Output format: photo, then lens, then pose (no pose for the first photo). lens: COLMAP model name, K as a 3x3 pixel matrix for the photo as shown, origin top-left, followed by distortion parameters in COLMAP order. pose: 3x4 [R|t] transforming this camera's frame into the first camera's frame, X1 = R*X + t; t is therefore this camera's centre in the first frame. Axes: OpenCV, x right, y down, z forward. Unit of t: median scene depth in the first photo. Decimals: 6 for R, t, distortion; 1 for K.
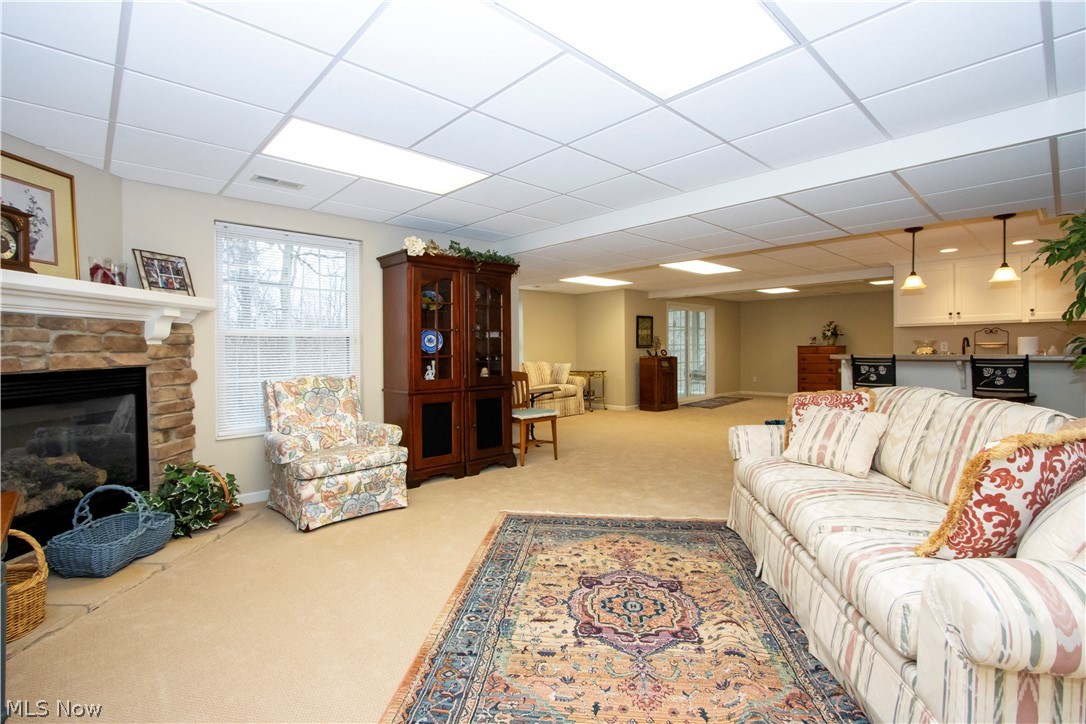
lens RADIAL K [[500.5, 0, 541.9], [0, 500.5, 355.1], [0, 0, 1]] dist [-0.018916, 0.000589]
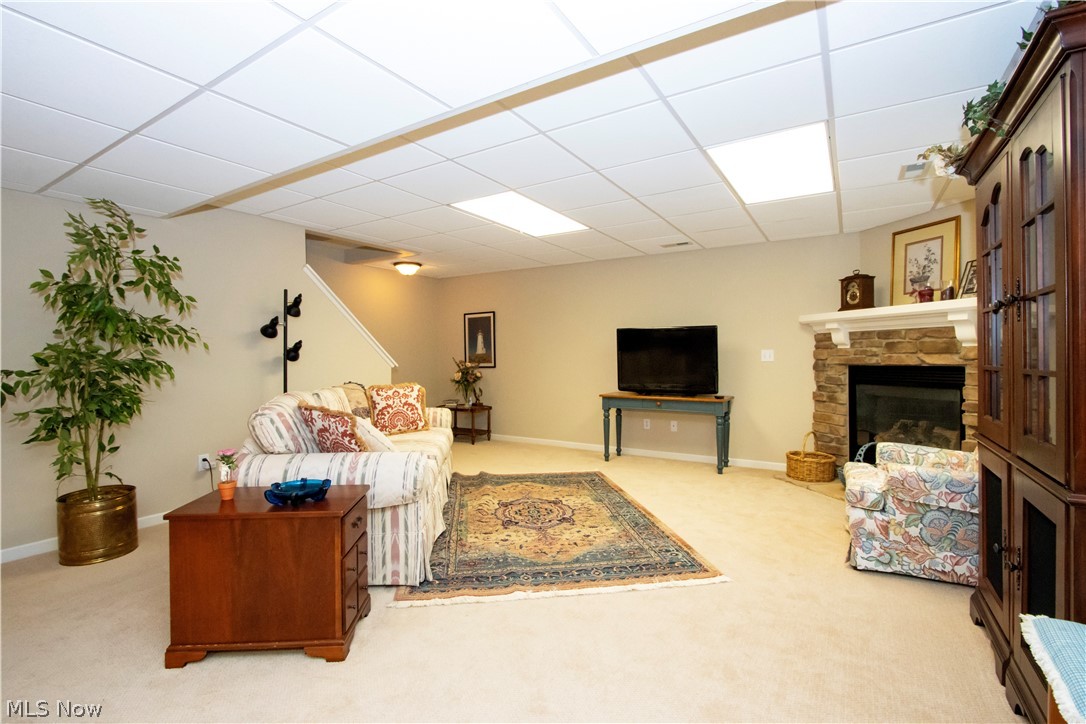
lens RADIAL K [[500.5, 0, 541.9], [0, 500.5, 355.1], [0, 0, 1]] dist [-0.018916, 0.000589]
pose [[-0.966744, 0.013521, -0.255390, 0.467002], [0.010499, 0.999858, 0.013196, -0.030351], [0.255532, 0.010076, -0.966748, 2.119306]]
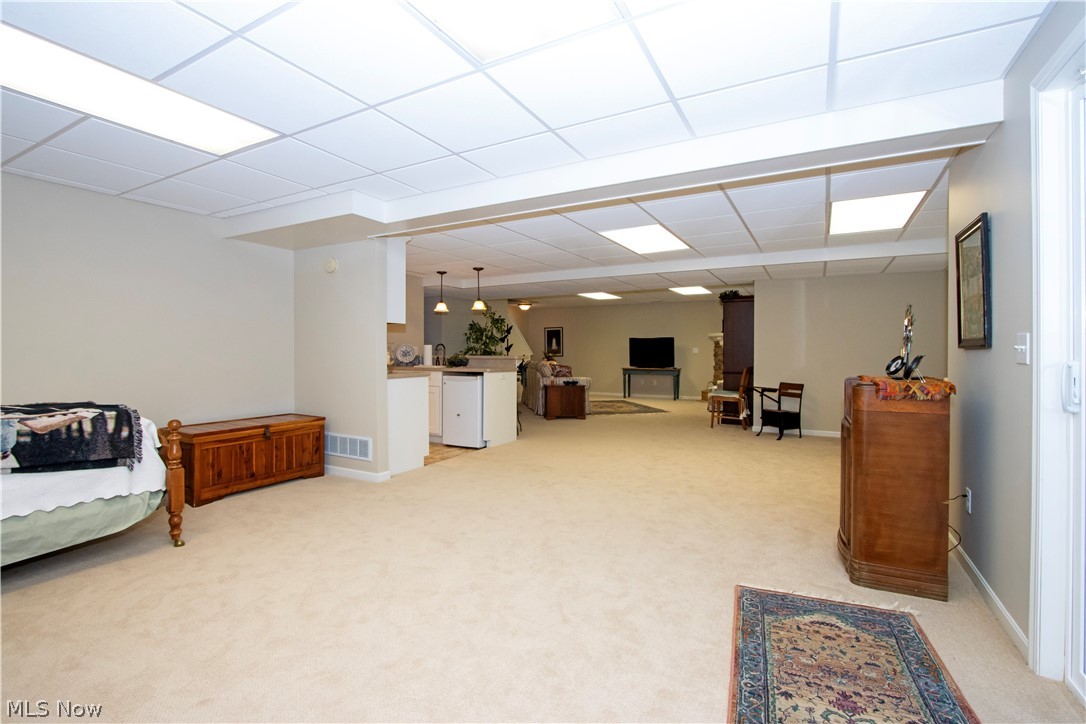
lens RADIAL K [[500.5, 0, 541.9], [0, 500.5, 355.1], [0, 0, 1]] dist [-0.018916, 0.000589]
pose [[-0.949469, 0.013495, -0.313572, 1.790118], [0.006289, 0.999693, 0.023980, -0.066215], [0.313799, 0.020796, -0.949262, 4.216689]]
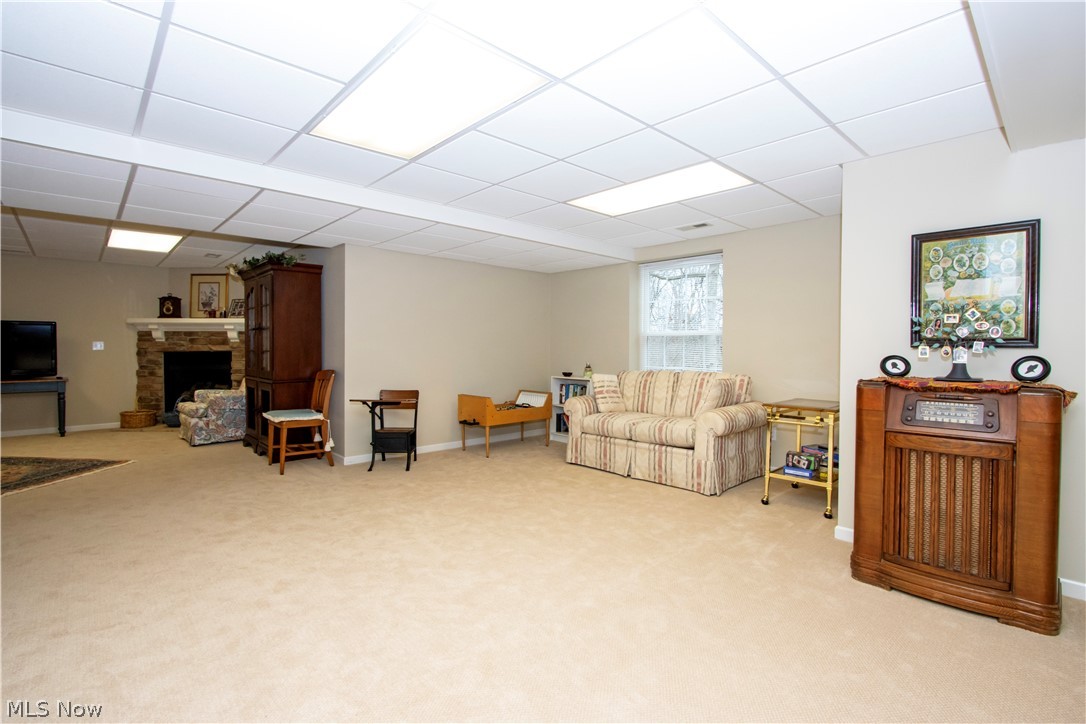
lens RADIAL K [[500.5, 0, 541.9], [0, 500.5, 355.1], [0, 0, 1]] dist [-0.018916, 0.000589]
pose [[0.003240, 0.029524, -0.999559, 1.695165], [-0.014523, 0.999460, 0.029474, -0.053813], [0.999889, 0.014421, 0.003667, 2.782249]]
